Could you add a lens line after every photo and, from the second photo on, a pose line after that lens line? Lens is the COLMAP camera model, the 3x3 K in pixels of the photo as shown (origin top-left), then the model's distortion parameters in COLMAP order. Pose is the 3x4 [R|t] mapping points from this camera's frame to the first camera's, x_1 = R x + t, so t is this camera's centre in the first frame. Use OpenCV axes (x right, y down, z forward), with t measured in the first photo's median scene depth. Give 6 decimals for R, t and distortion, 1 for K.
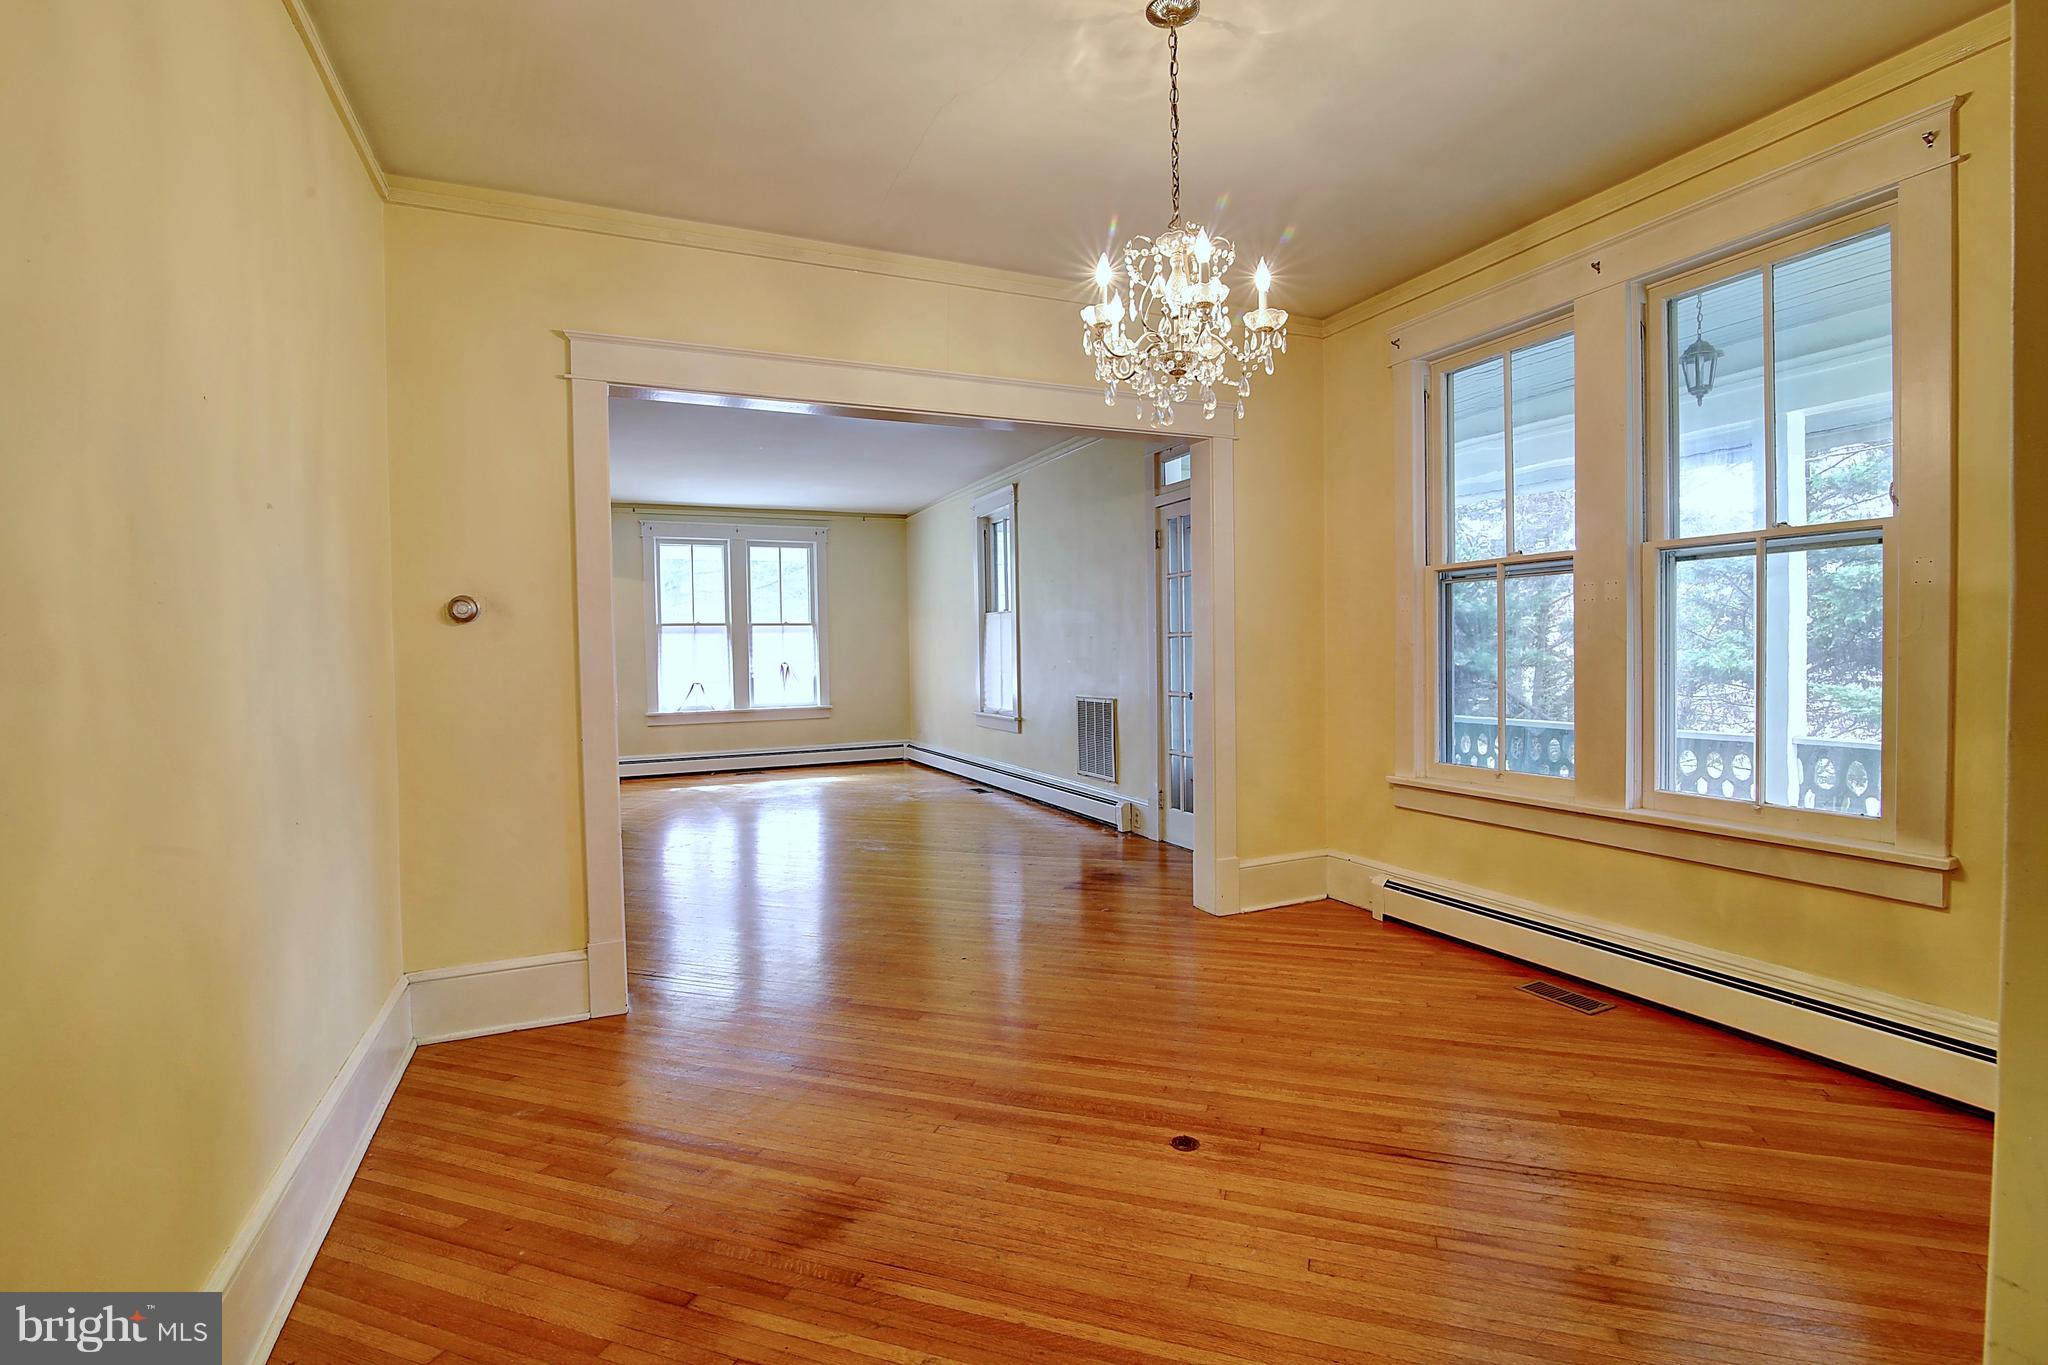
lens RADIAL K [[933.5, 0, 1022.5], [0, 933.5, 676.0], [0, 0, 1]] dist [-0.017528, 0.000421]
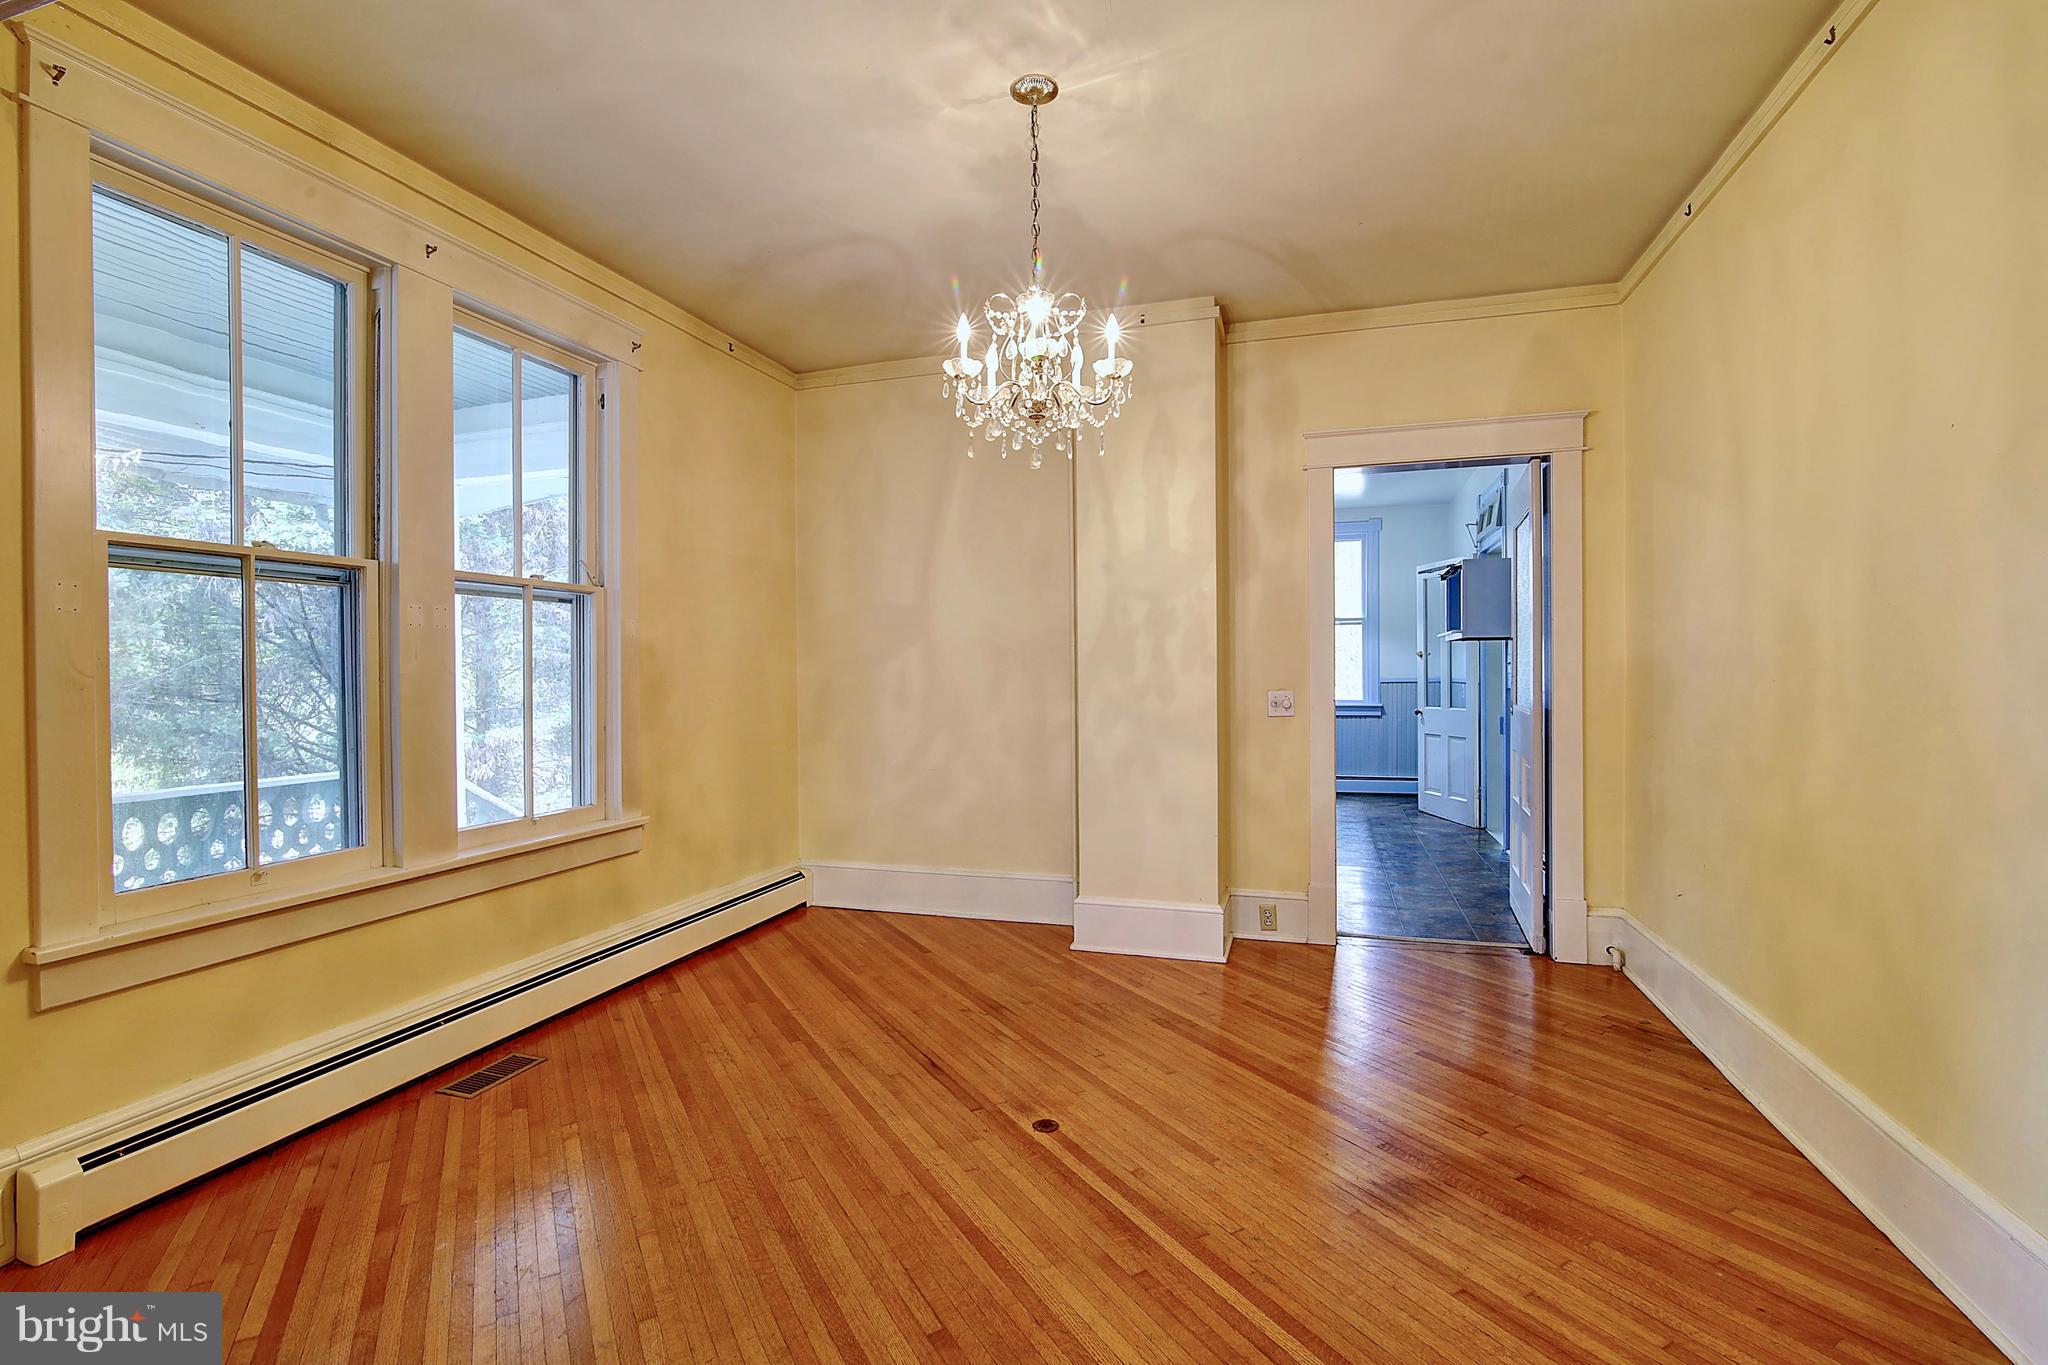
lens RADIAL K [[933.5, 0, 1028.0], [0, 933.5, 677.6], [0, 0, 1]] dist [-0.017528, 0.000421]
pose [[-0.749318, 0.016624, 0.662002, -0.131221], [0.037807, 0.999128, 0.017704, -0.009579], [-0.661130, 0.038294, -0.749293, 0.442181]]
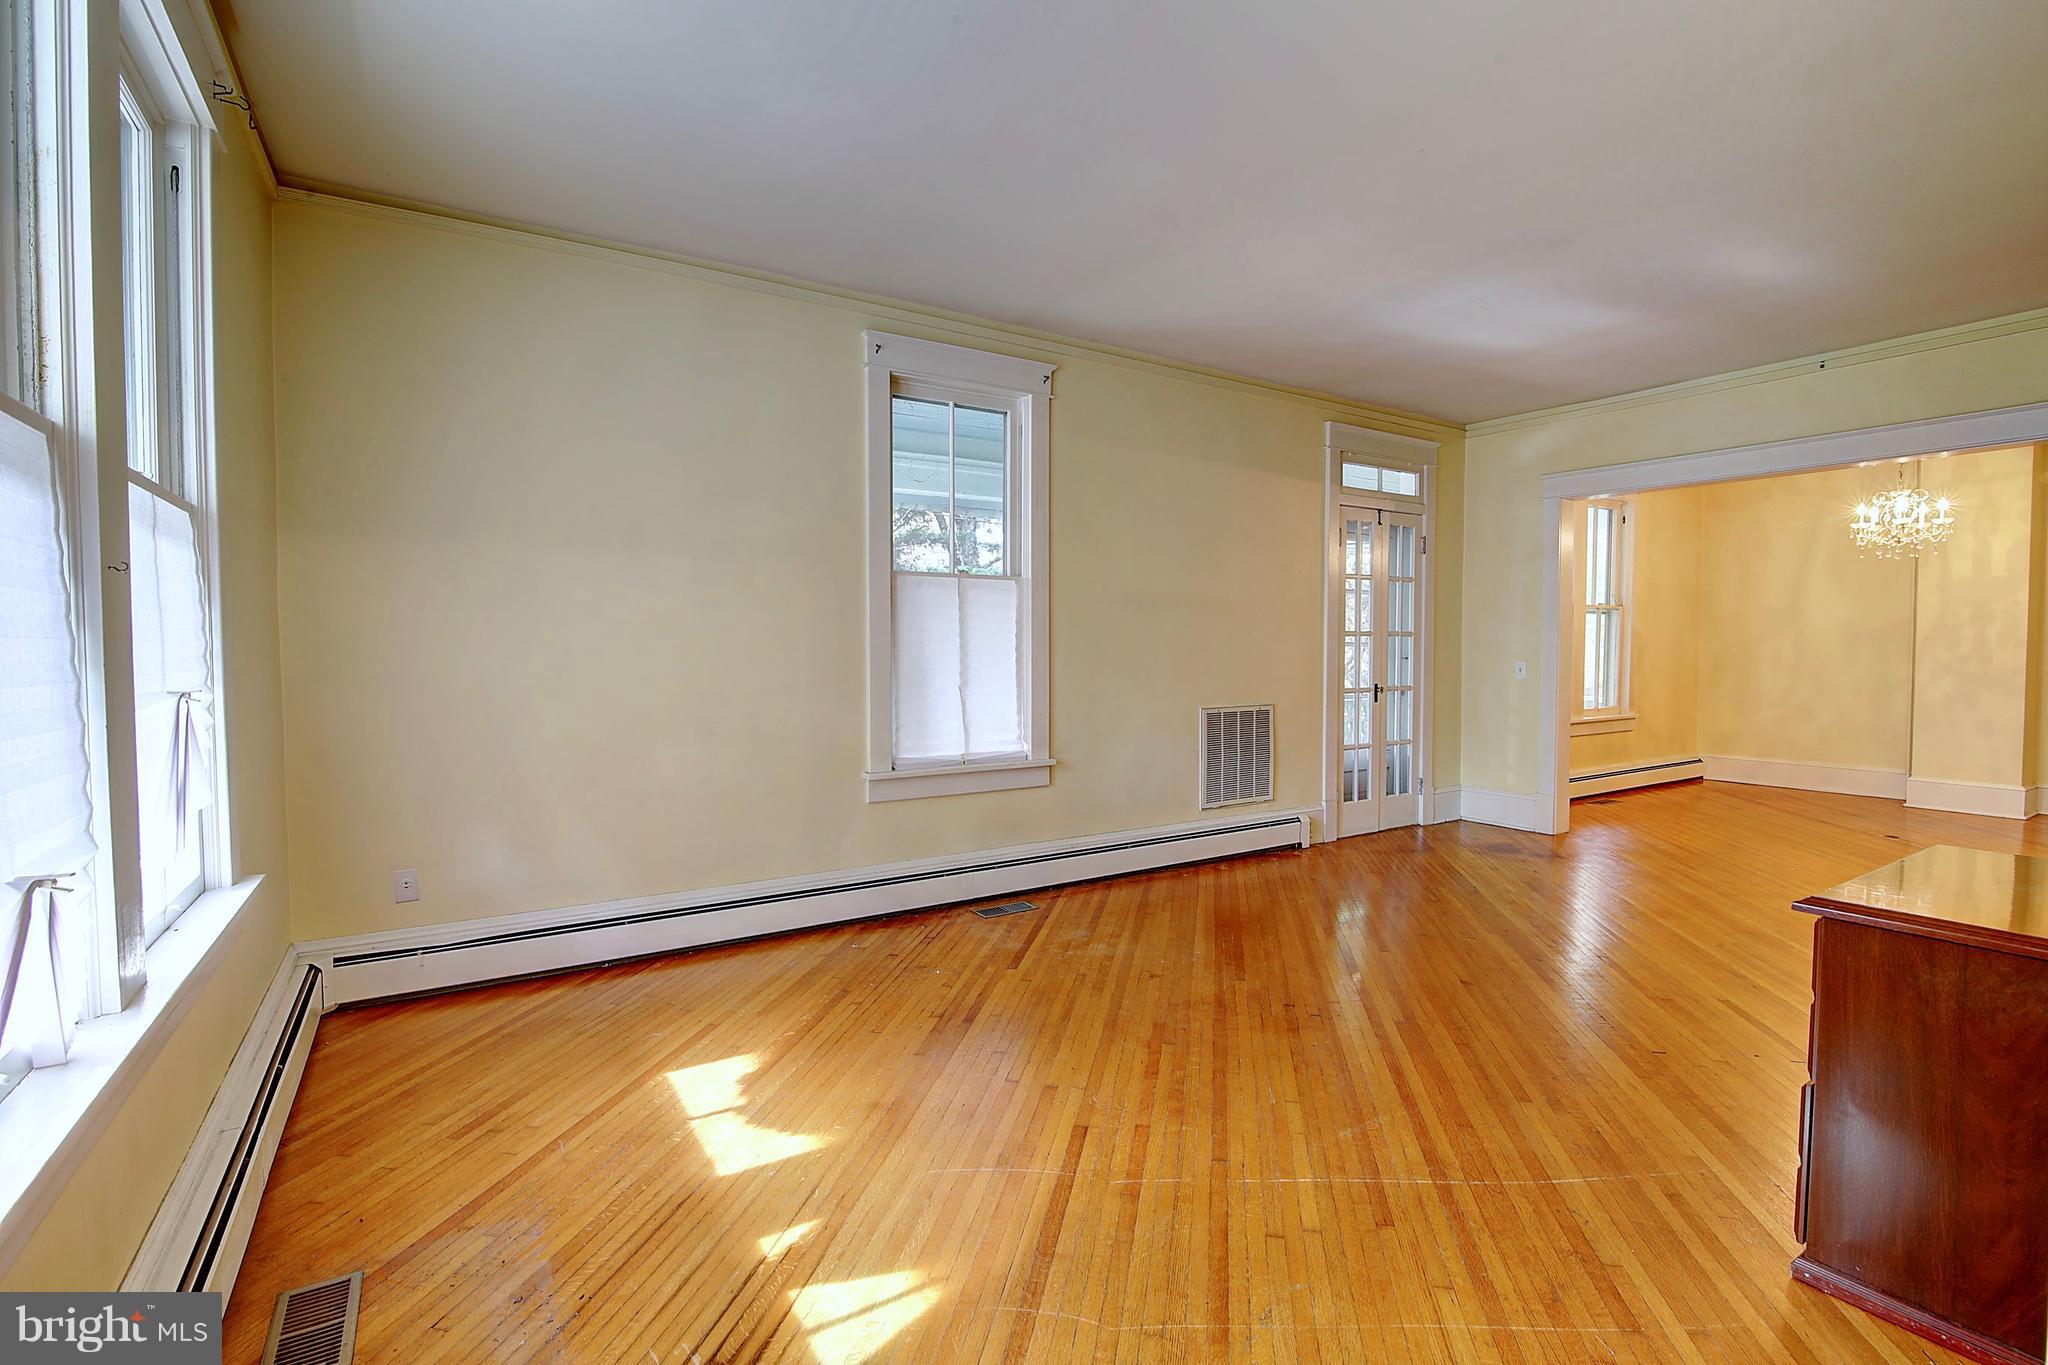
lens RADIAL K [[933.5, 0, 1029.8], [0, 933.5, 674.1], [0, 0, 1]] dist [-0.017528, 0.000421]
pose [[-0.140421, -0.015772, 0.989966, -0.492035], [0.029763, 0.999354, 0.020143, -0.018549], [-0.989644, 0.032293, -0.139861, 0.909446]]
